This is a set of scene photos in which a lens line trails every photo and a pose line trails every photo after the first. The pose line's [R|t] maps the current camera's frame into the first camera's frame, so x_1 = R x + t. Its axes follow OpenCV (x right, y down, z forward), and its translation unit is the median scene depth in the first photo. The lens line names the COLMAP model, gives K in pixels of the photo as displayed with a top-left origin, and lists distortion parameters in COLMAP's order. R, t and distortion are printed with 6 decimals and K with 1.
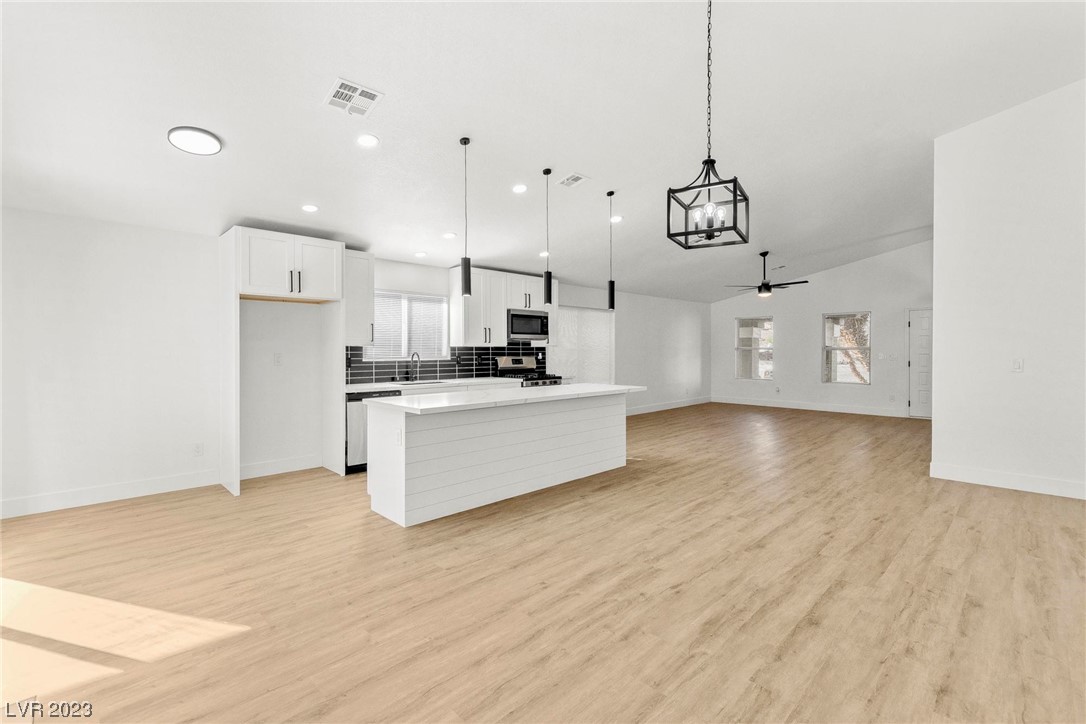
lens RADIAL K [[485.3, 0, 547.9], [0, 485.3, 356.6], [0, 0, 1]] dist [0.003250, -0.001261]
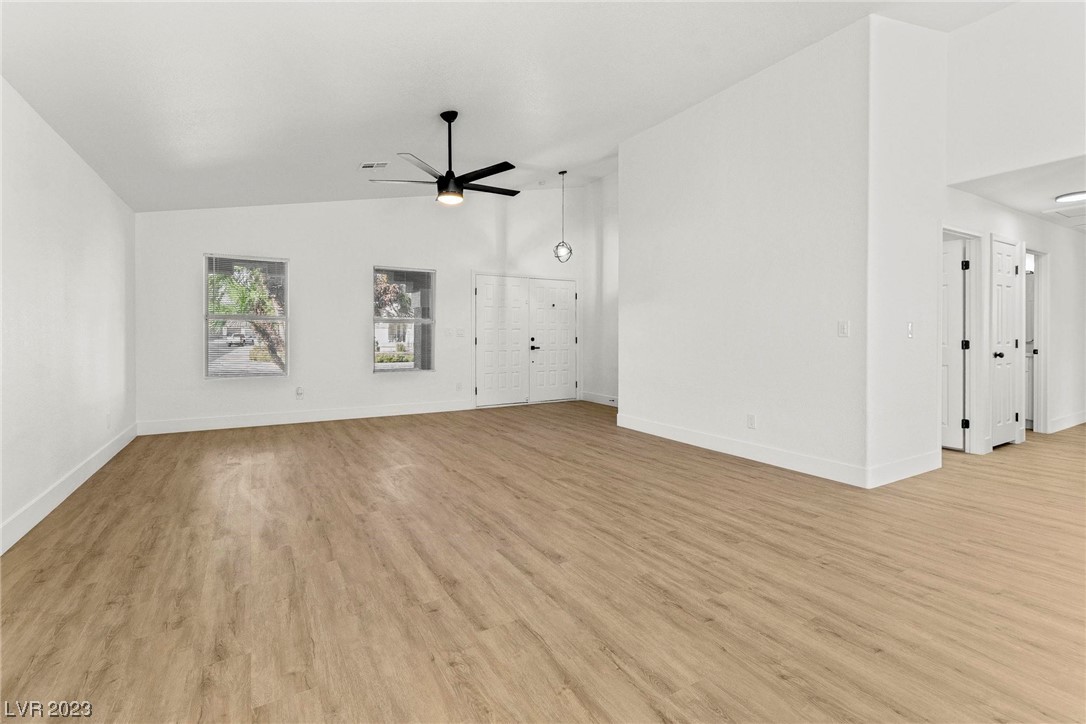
lens RADIAL K [[494.3, 0, 551.6], [0, 494.3, 335.7], [0, 0, 1]] dist [0.001414, -0.000055]
pose [[0.237930, 0.002732, 0.971278, -0.017877], [0.011751, 0.999915, -0.005691, 0.018643], [-0.971211, 0.012767, 0.237878, 1.032838]]
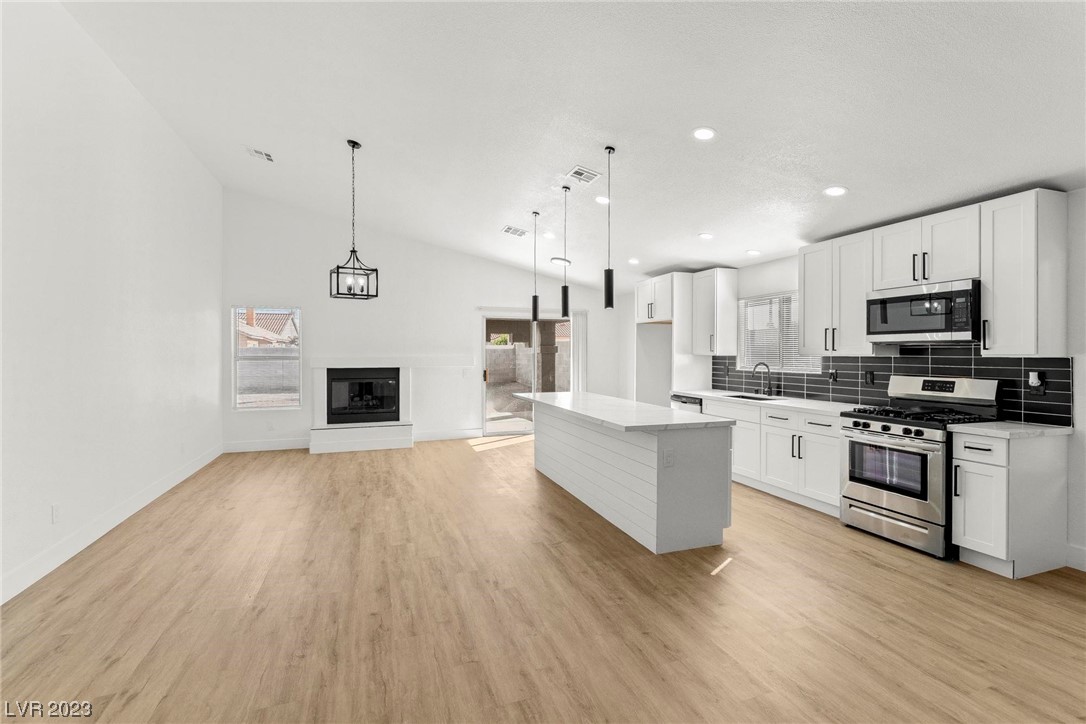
lens RADIAL K [[489.9, 0, 547.8], [0, 489.9, 356.7], [0, 0, 1]] dist [0.002819, -0.000766]
pose [[-0.423461, 0.009079, -0.905869, 0.691196], [-0.011382, 0.999818, 0.015342, -0.028324], [0.905843, 0.016807, -0.423281, 1.012714]]
